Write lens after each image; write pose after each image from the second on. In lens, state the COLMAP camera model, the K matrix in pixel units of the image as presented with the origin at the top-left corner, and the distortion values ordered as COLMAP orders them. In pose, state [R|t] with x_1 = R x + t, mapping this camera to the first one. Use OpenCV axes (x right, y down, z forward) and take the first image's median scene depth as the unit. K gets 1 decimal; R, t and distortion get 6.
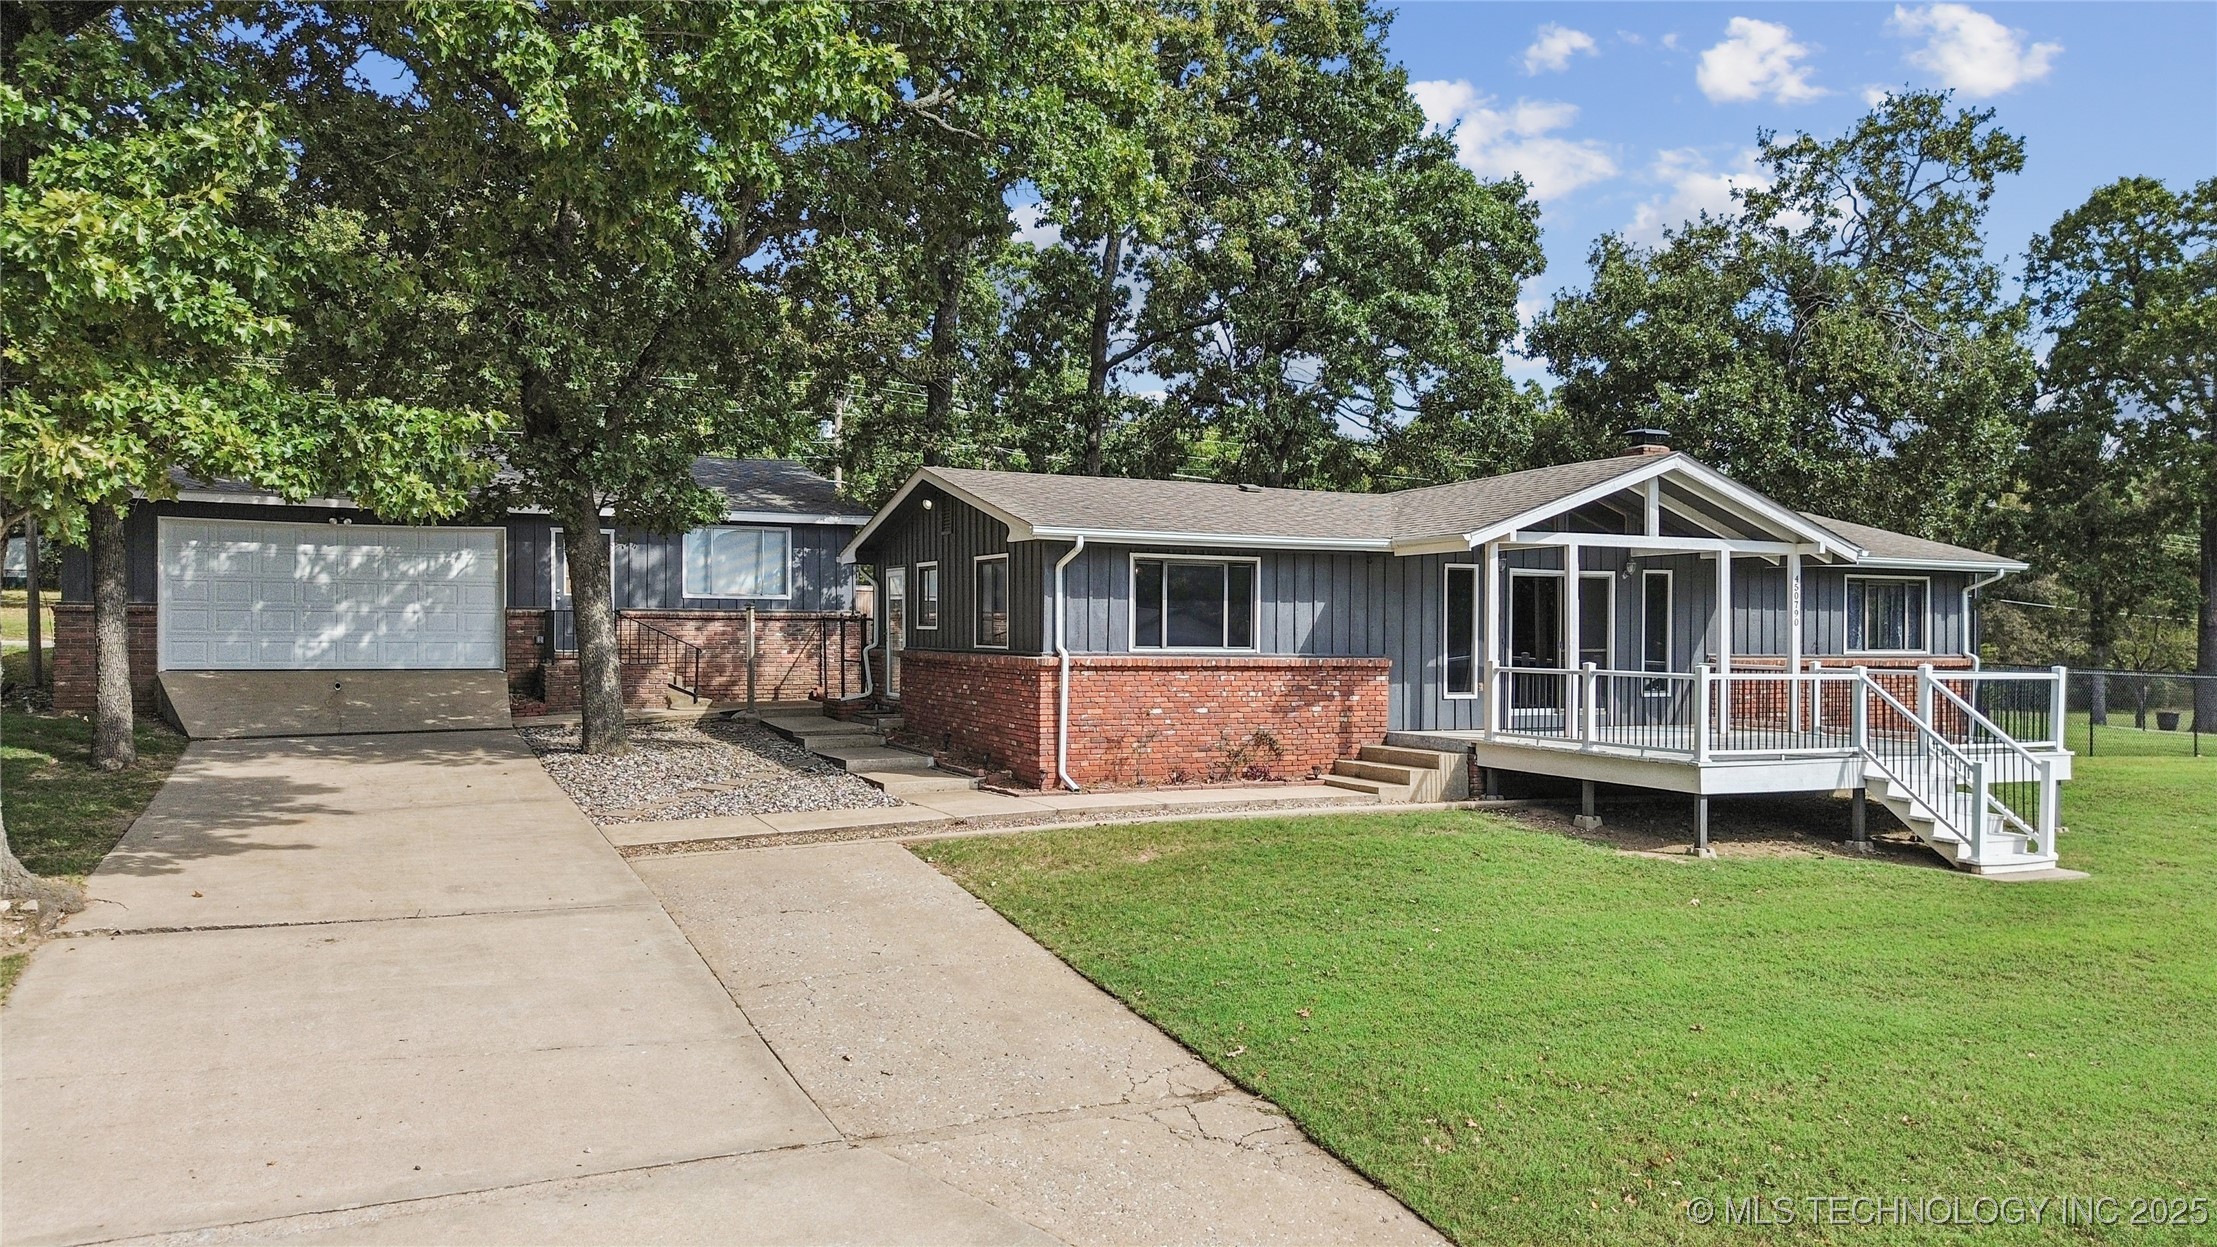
lens RADIAL K [[1567.1, 0, 1108.5], [0, 1567.1, 623.5], [0, 0, 1]] dist [0.115727, -0.167112]
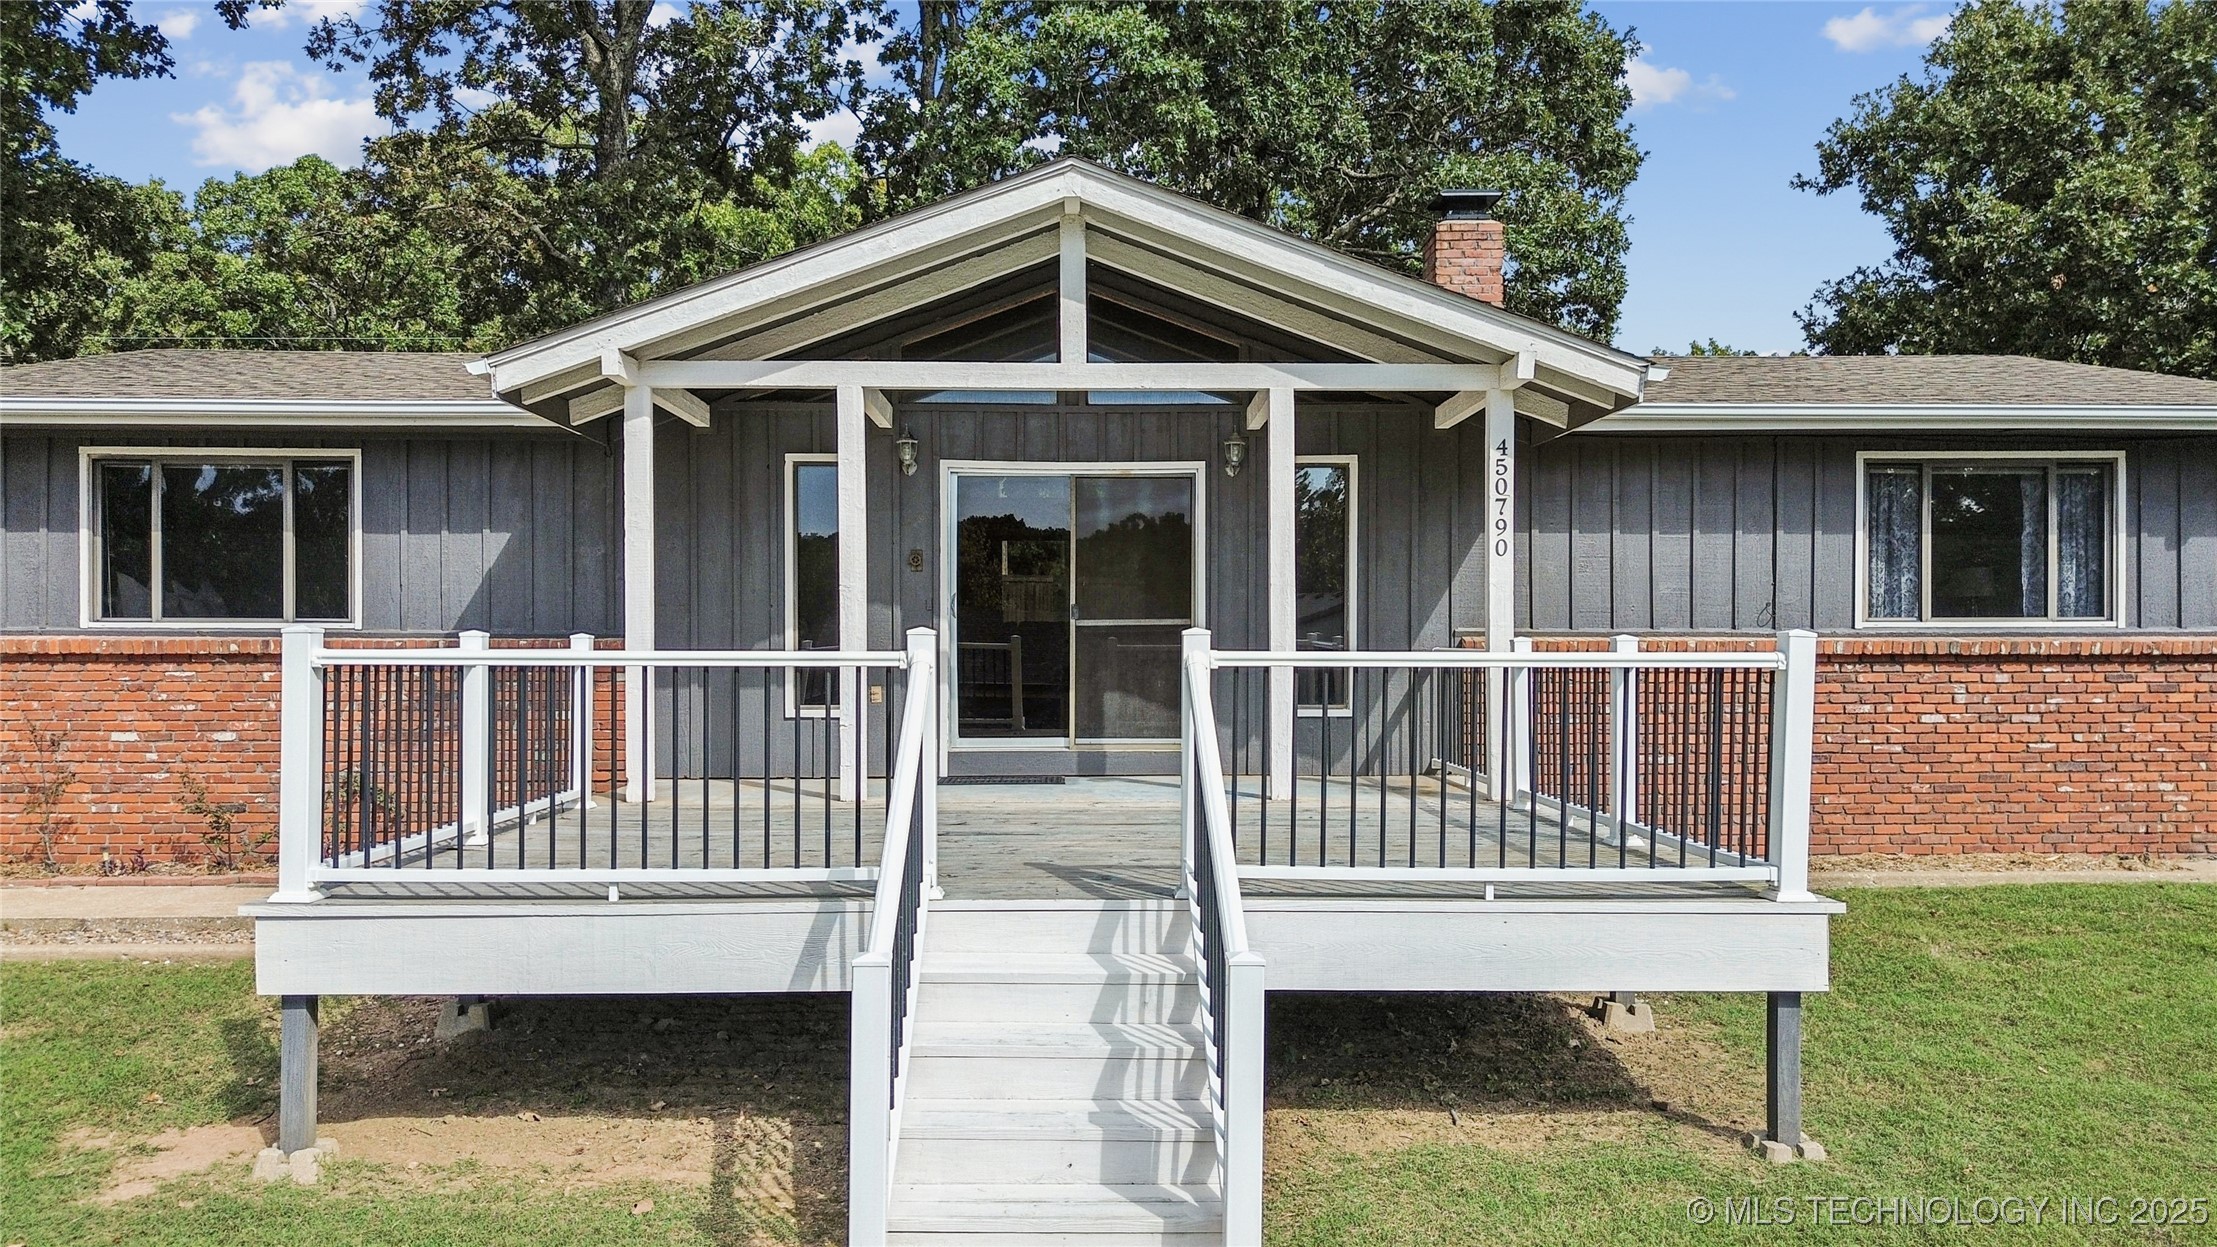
lens RADIAL K [[1602.9, 0, 1103.7], [0, 1602.9, 653.1], [0, 0, 1]] dist [0.024551, -0.003283]
pose [[0.915326, -0.006621, -0.402658, 0.518480], [0.010182, 0.999926, 0.006705, 0.024336], [0.402584, -0.010237, 0.915326, 0.567181]]
